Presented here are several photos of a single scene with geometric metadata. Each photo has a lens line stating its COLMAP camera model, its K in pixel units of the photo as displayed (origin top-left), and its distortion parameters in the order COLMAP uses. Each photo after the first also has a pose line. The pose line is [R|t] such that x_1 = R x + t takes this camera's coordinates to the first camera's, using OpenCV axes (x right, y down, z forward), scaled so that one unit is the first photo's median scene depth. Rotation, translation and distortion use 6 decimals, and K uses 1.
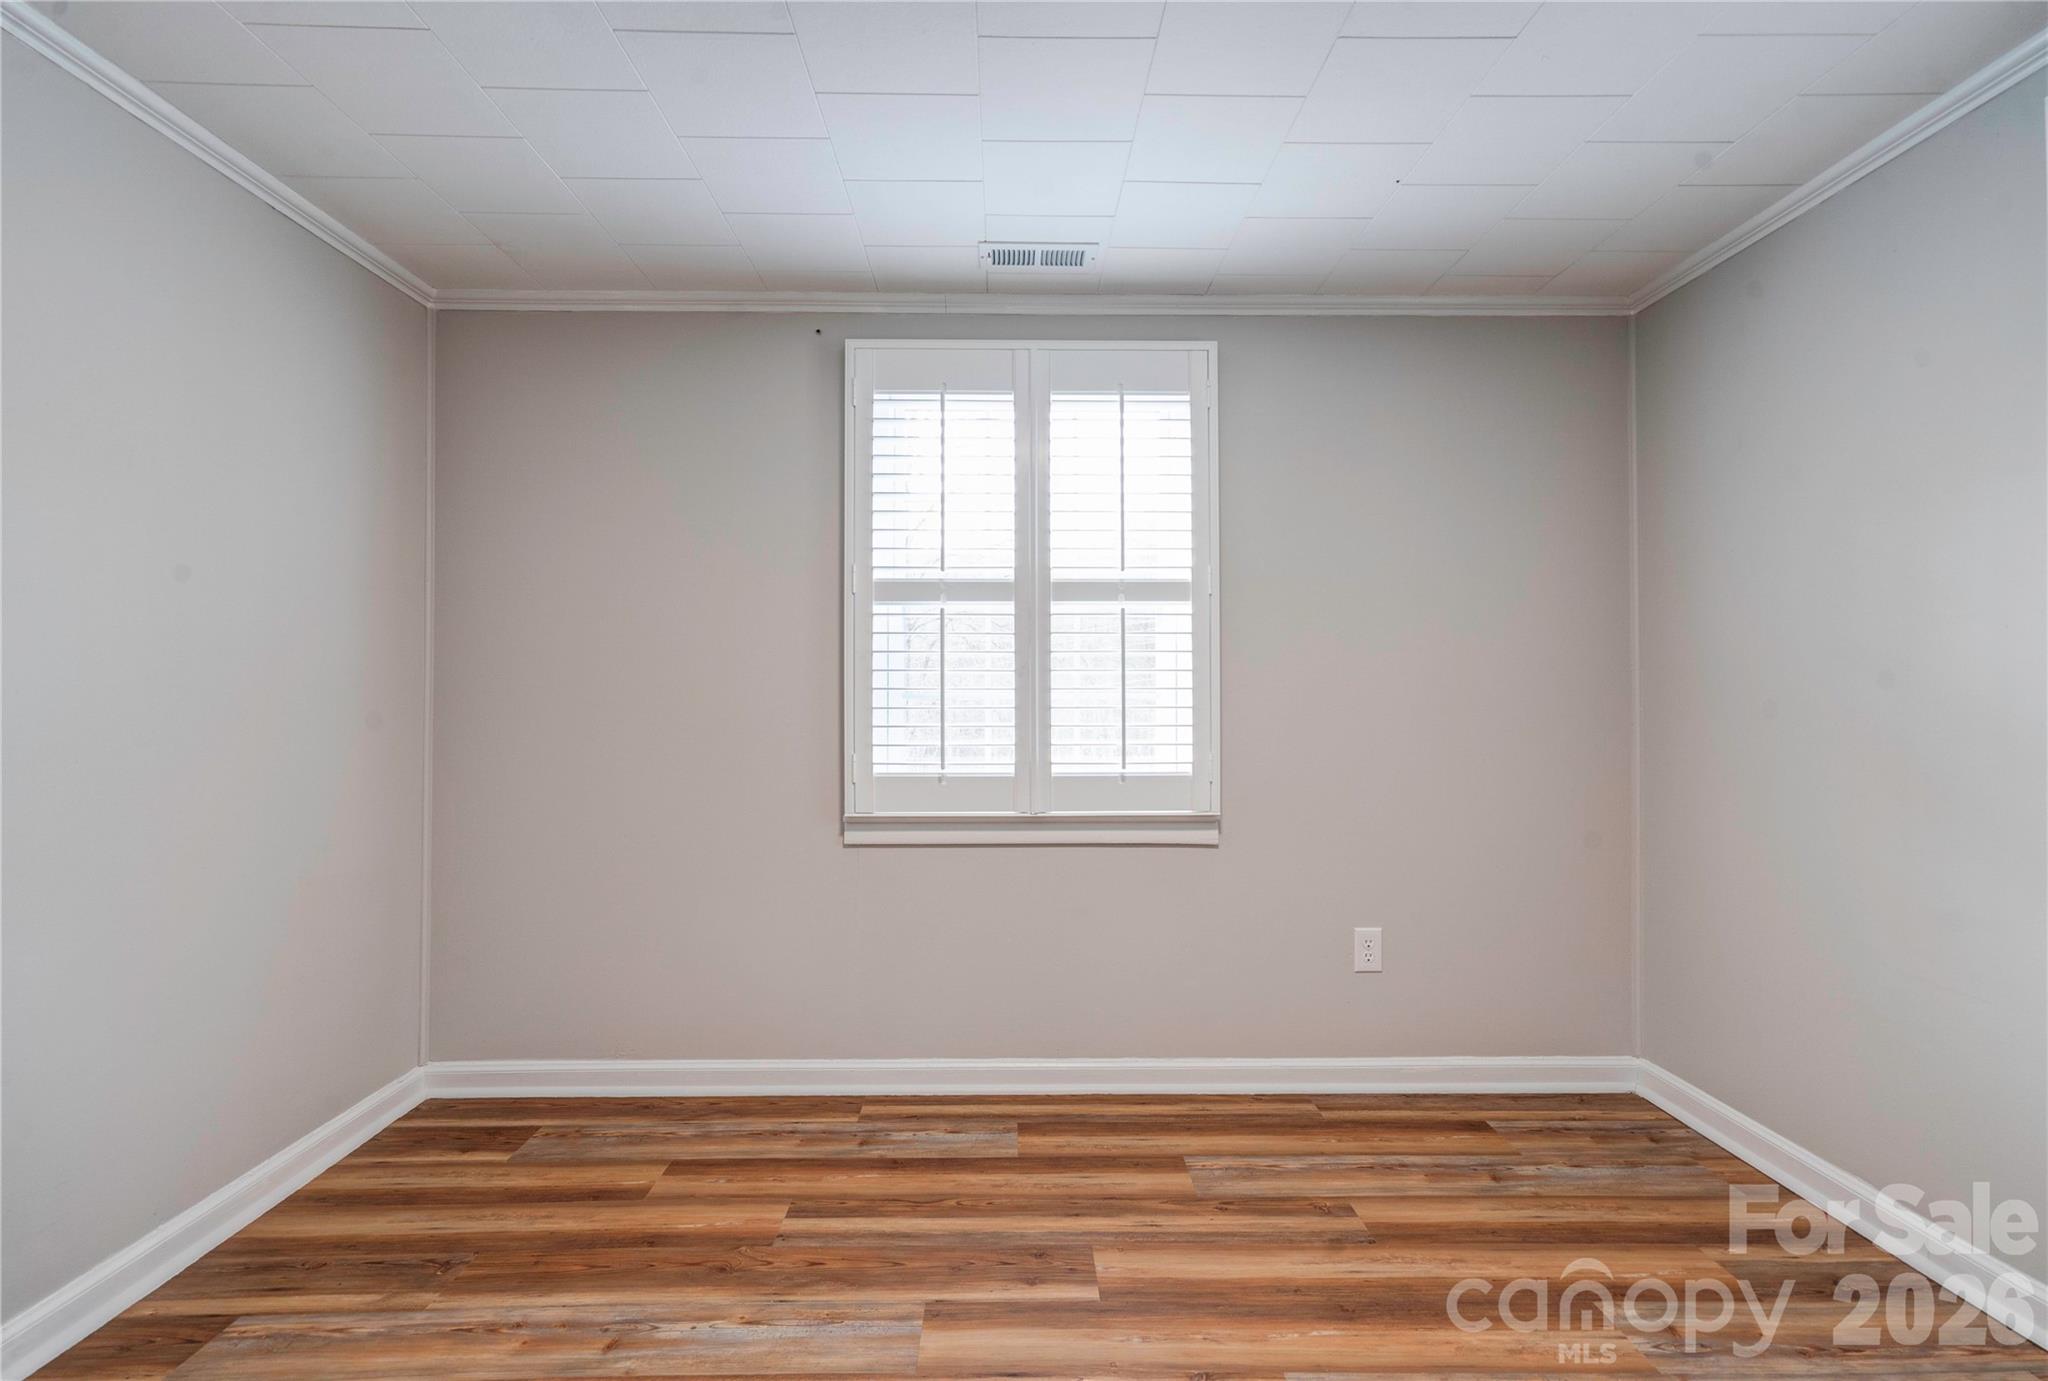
lens RADIAL K [[959.0, 0, 1026.6], [0, 959.0, 678.9], [0, 0, 1]] dist [-0.013066, 0.019742]
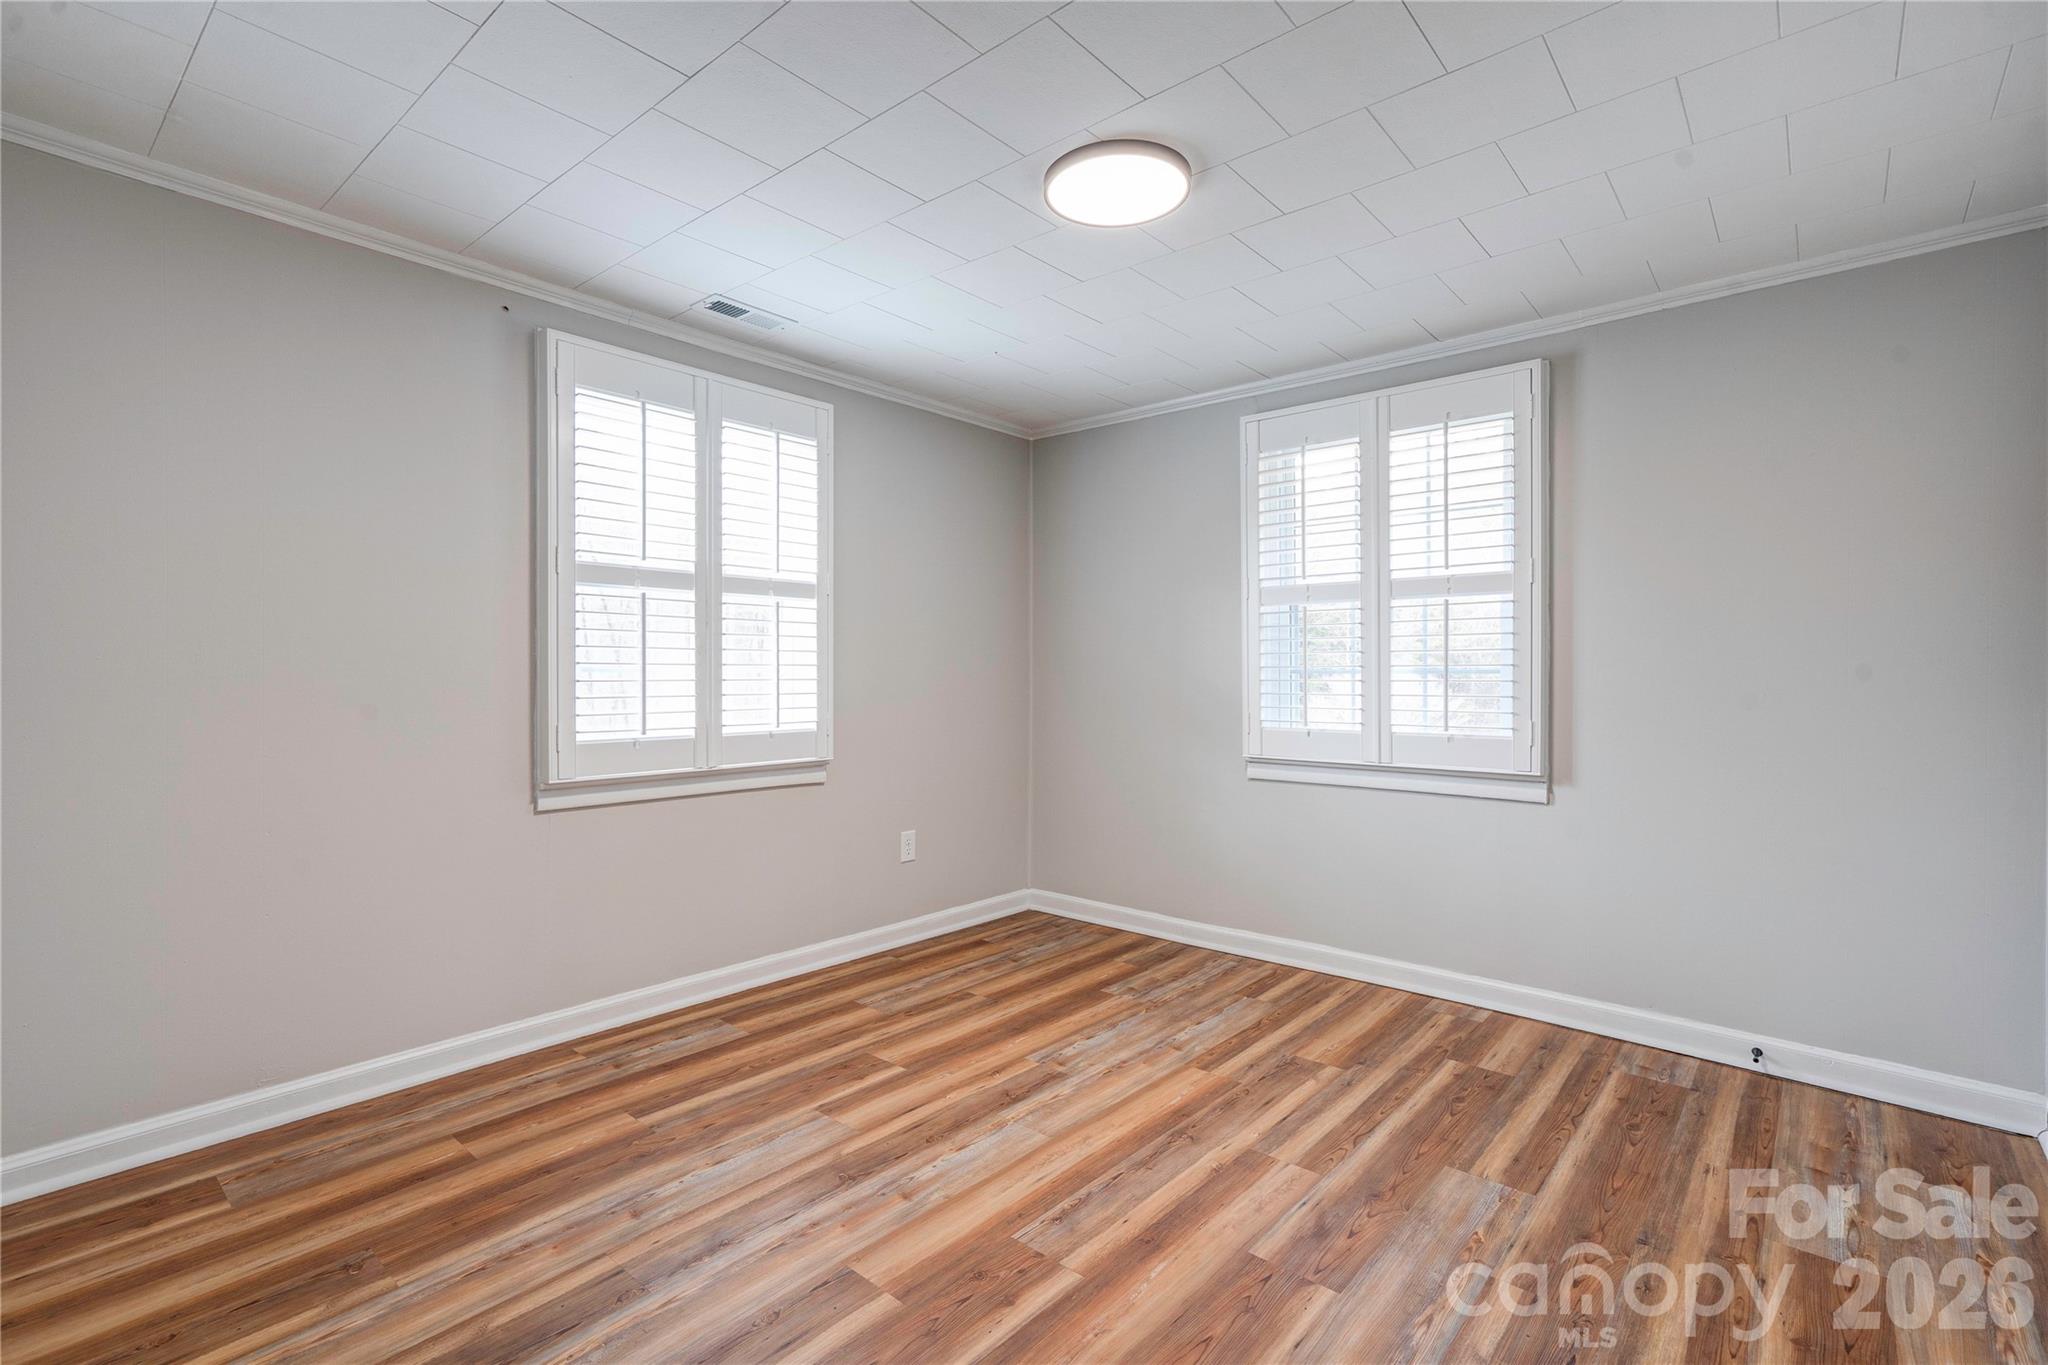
lens RADIAL K [[942.0, 0, 1015.1], [0, 942.0, 676.8], [0, 0, 1]] dist [-0.014099, 0.018688]
pose [[0.667942, -0.000630, 0.744213, -0.648485], [-0.014225, 0.999806, 0.013613, 0.004542], [-0.744077, -0.019679, 0.667804, -0.074956]]
